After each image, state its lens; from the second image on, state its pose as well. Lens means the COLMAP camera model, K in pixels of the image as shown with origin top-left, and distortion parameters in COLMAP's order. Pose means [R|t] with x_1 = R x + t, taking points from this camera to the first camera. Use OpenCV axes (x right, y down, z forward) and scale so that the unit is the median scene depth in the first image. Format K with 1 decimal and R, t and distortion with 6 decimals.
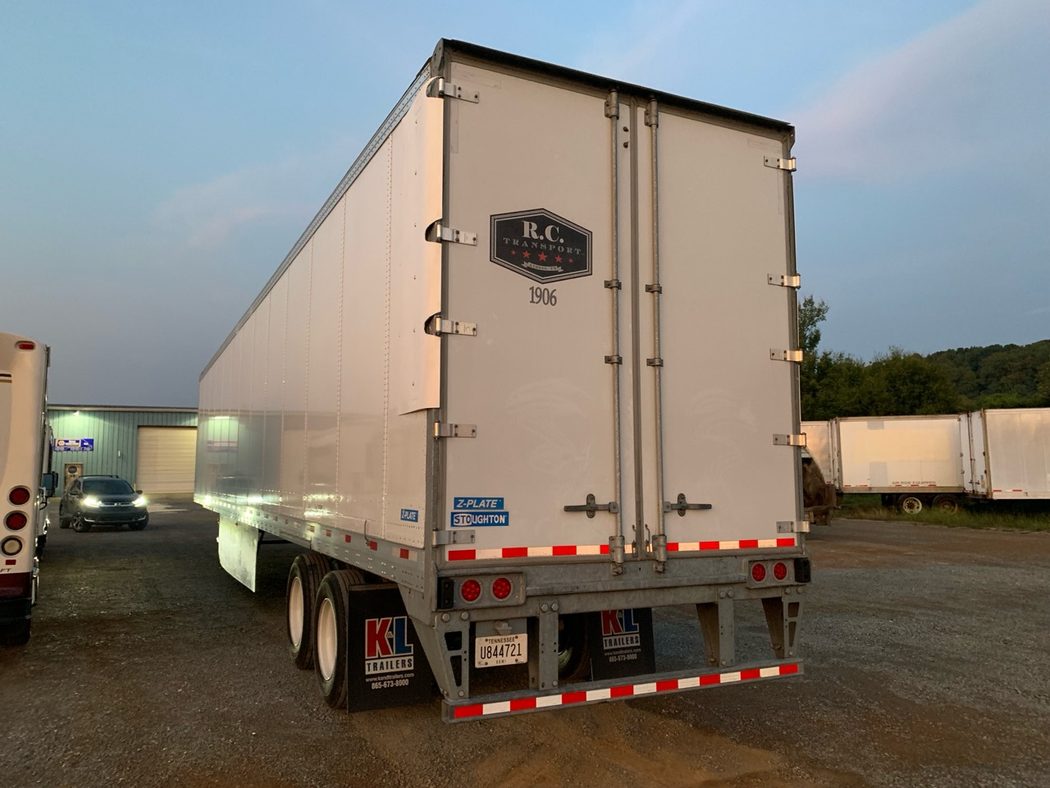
lens RADIAL K [[846.2, 0, 522.5], [0, 846.2, 399.0], [0, 0, 1]] dist [0.029218, -0.009770]
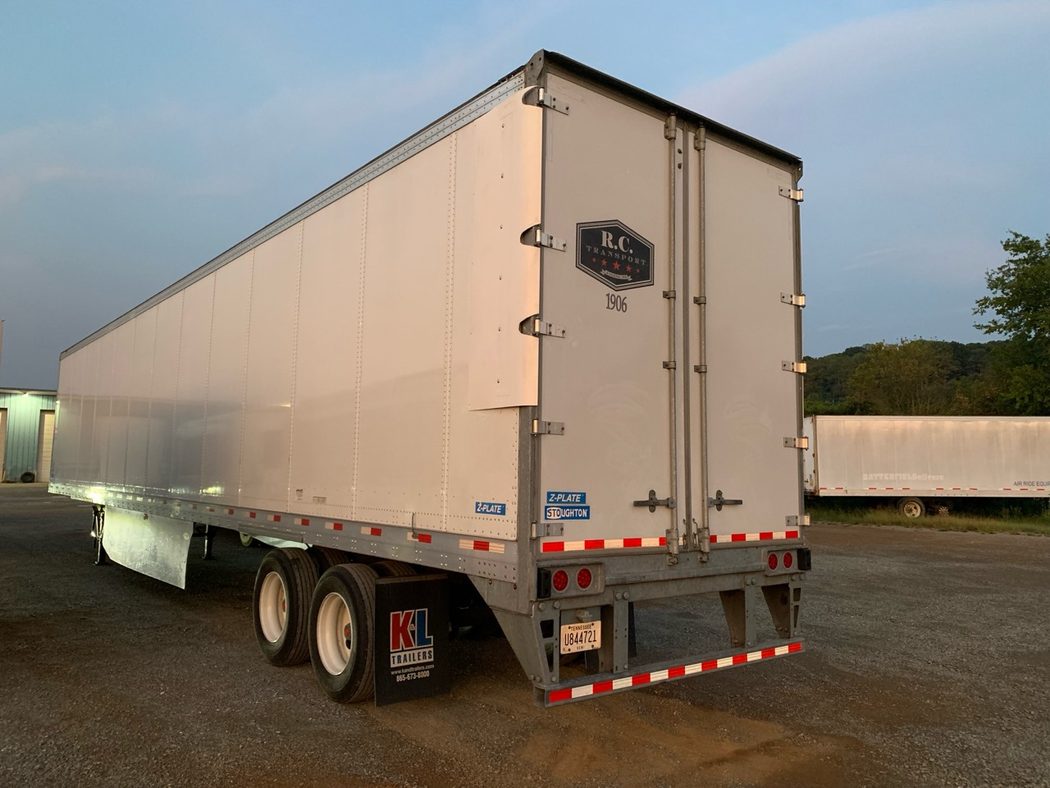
lens RADIAL K [[846.2, 0, 535.5], [0, 846.2, 398.6], [0, 0, 1]] dist [0.029218, -0.009770]
pose [[0.974396, 0.033341, 0.222351, -0.291353], [-0.034836, 0.999389, 0.002801, -0.001059], [-0.222122, -0.010475, 0.974963, -0.011764]]
